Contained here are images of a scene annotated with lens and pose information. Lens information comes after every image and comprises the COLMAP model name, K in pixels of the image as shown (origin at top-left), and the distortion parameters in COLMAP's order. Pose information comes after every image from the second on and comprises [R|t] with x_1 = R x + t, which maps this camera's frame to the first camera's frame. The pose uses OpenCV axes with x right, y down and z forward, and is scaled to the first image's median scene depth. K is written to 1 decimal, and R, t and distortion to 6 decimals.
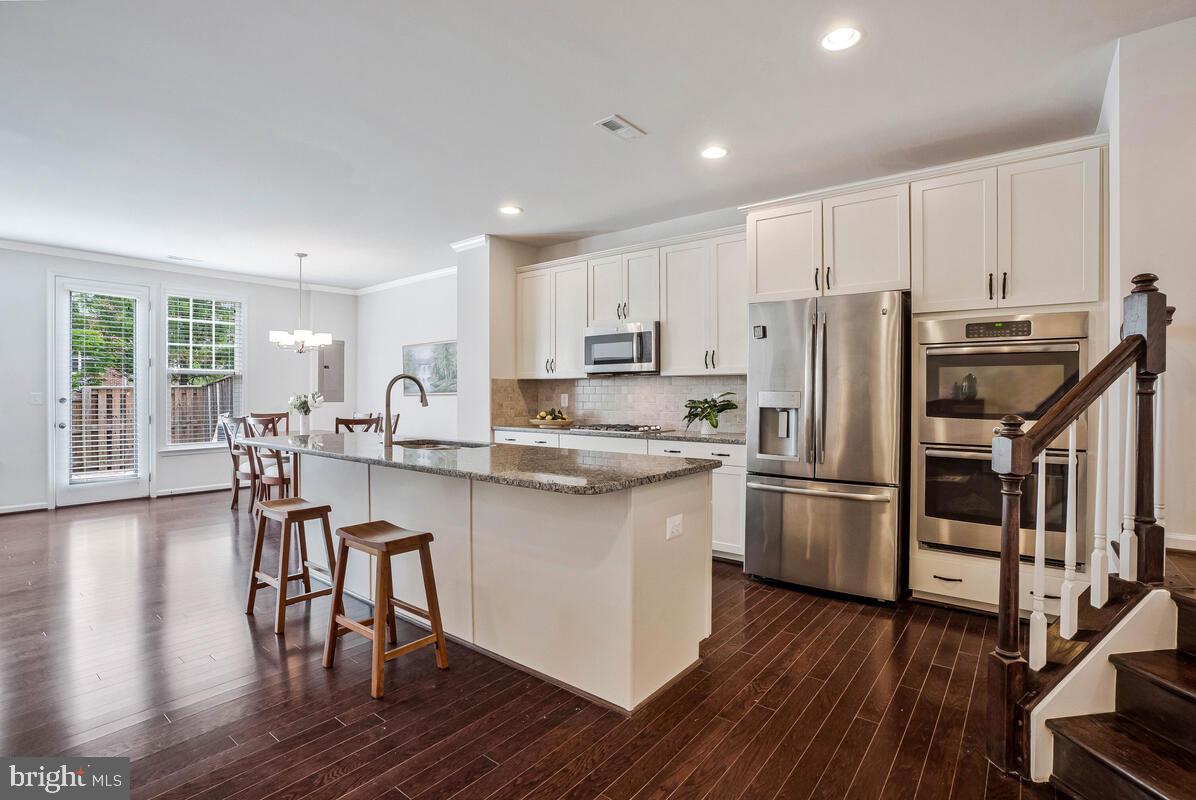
lens RADIAL K [[573.4, 0, 605.0], [0, 573.4, 395.7], [0, 0, 1]] dist [-0.052584, 0.015732]
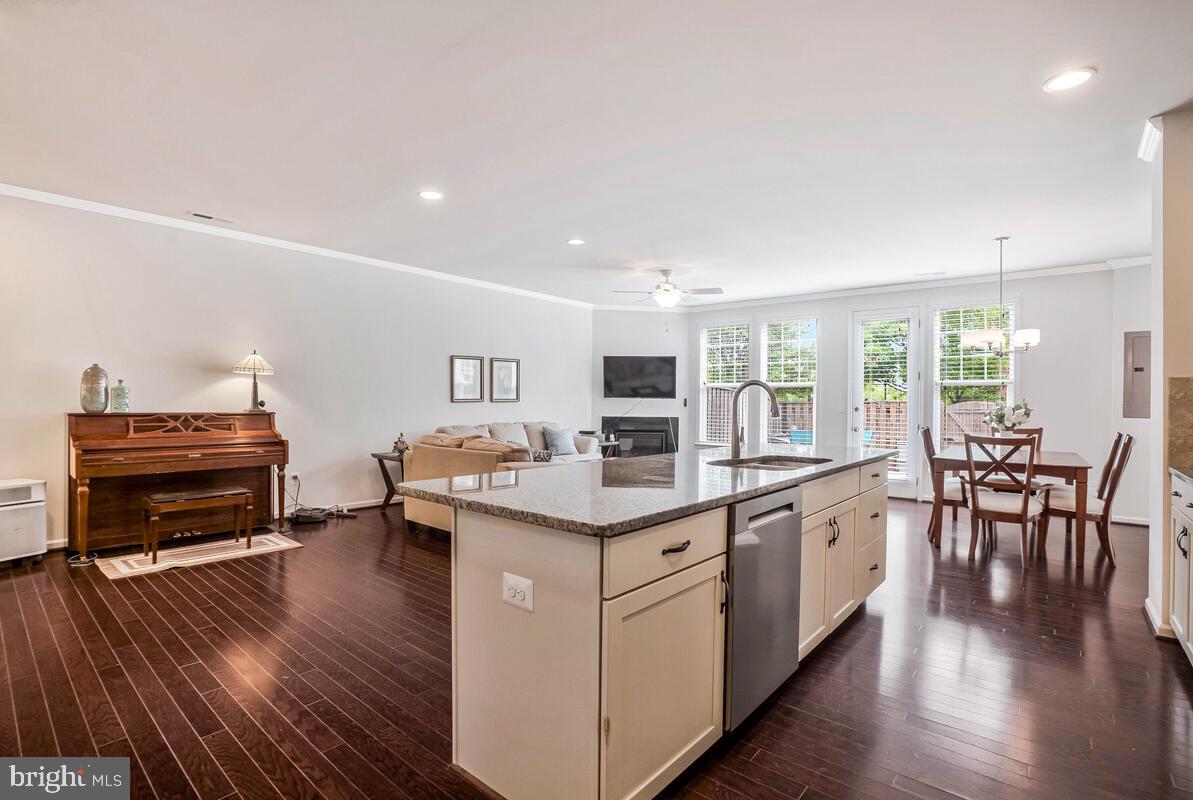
lens RADIAL K [[571.9, 0, 600.1], [0, 571.9, 402.3], [0, 0, 1]] dist [-0.052584, 0.015732]
pose [[-0.047865, -0.000180, -0.998854, 0.438680], [-0.012676, 0.999920, 0.000427, -0.001025], [0.998773, 0.012682, -0.047863, 0.613134]]
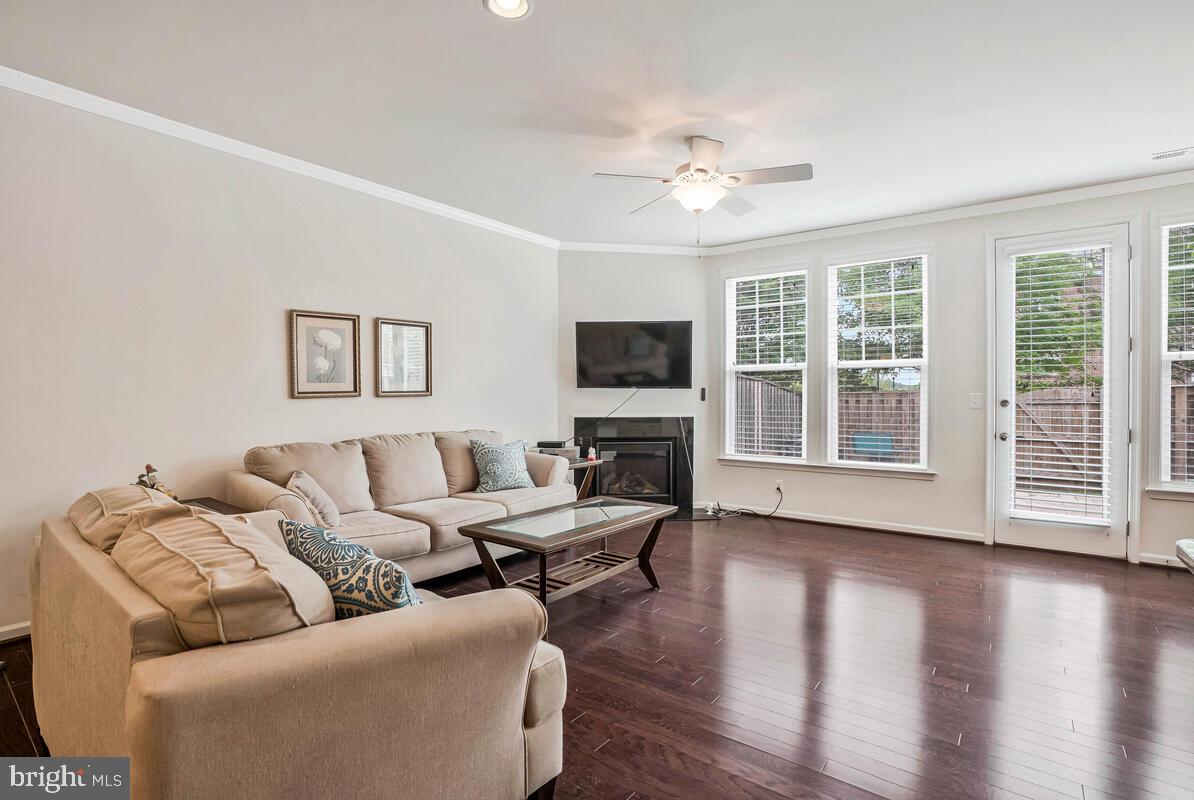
lens RADIAL K [[572.4, 0, 603.6], [0, 572.4, 396.4], [0, 0, 1]] dist [-0.052584, 0.015732]
pose [[0.004800, 0.004640, -0.999978, -0.290273], [-0.003286, 0.999984, 0.004624, -0.003478], [0.999983, 0.003264, 0.004816, 0.582438]]
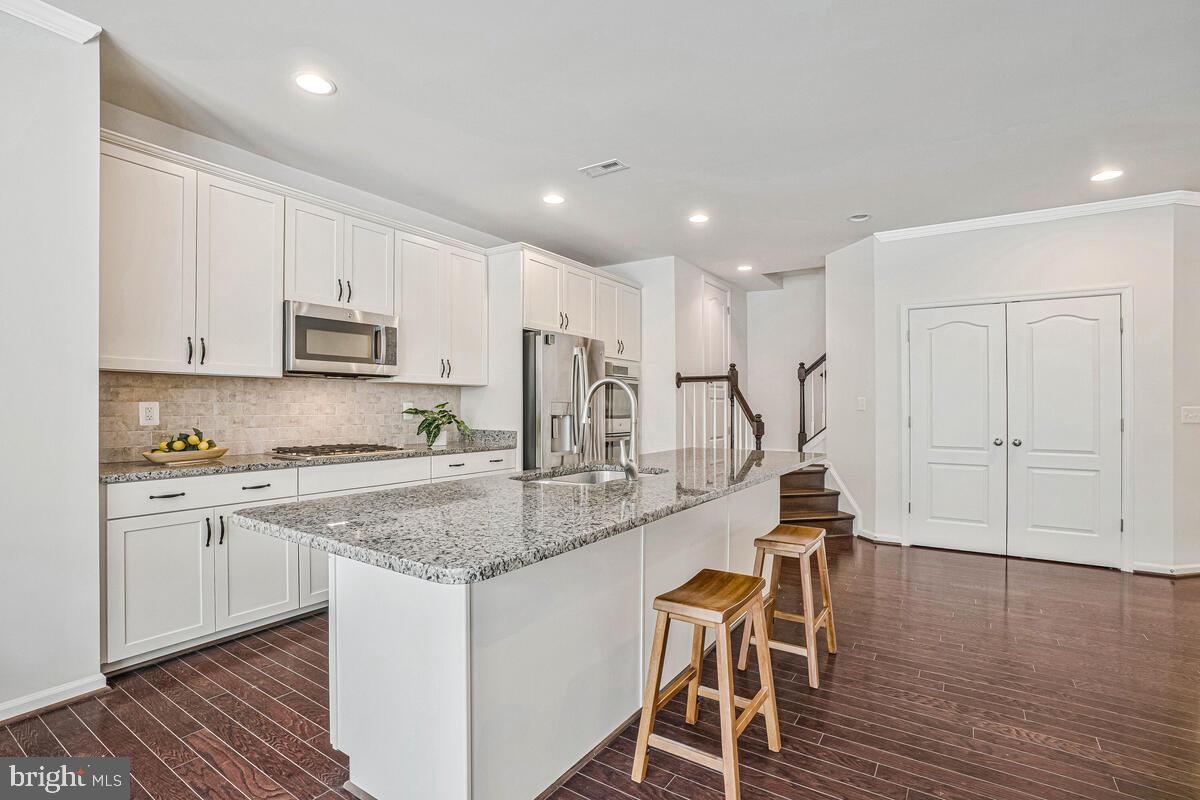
lens RADIAL K [[575.3, 0, 602.0], [0, 575.3, 400.9], [0, 0, 1]] dist [-0.052584, 0.015732]
pose [[-0.081458, 0.003560, 0.996670, -0.793765], [-0.005606, 0.999976, -0.004030, -0.005266], [-0.996661, -0.005915, -0.081436, 0.798112]]
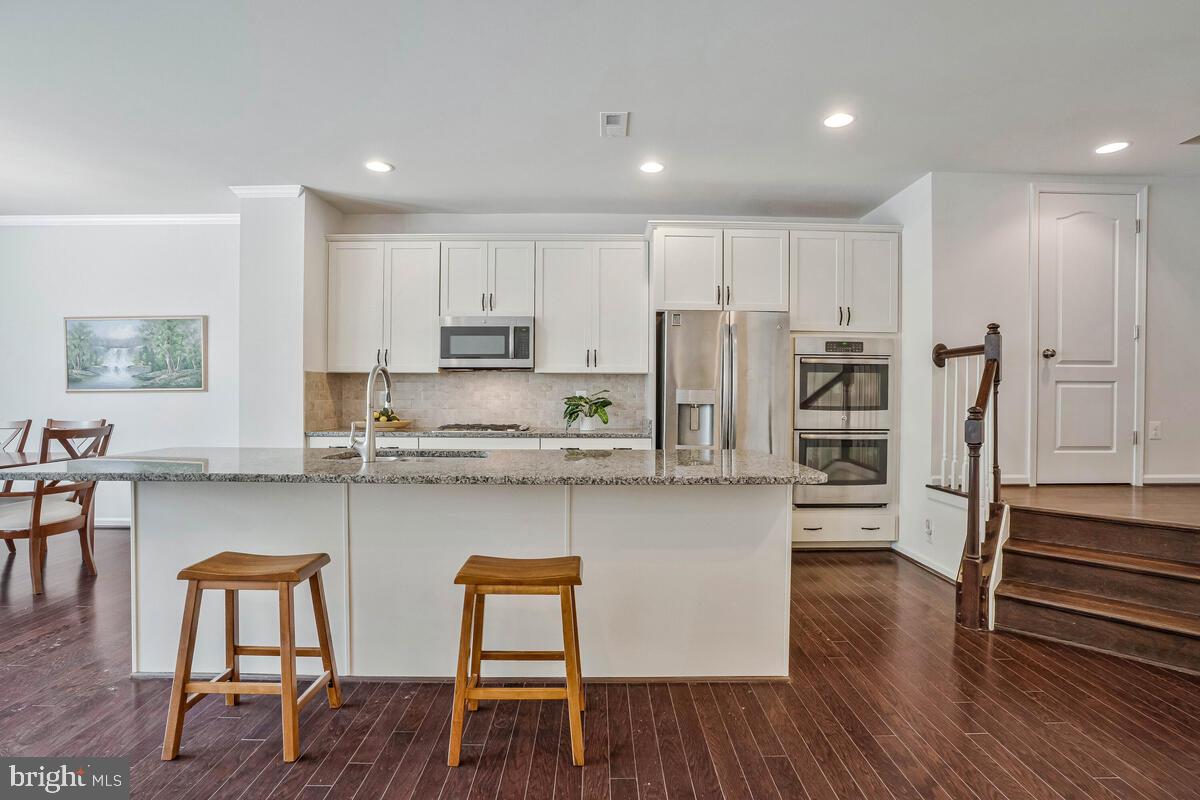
lens RADIAL K [[575.3, 0, 604.9], [0, 575.3, 393.9], [0, 0, 1]] dist [-0.052584, 0.015732]
pose [[0.780700, -0.001323, 0.624905, -0.441795], [-0.001186, 0.999993, 0.003598, -0.002403], [-0.624905, -0.003550, 0.780693, 0.165715]]
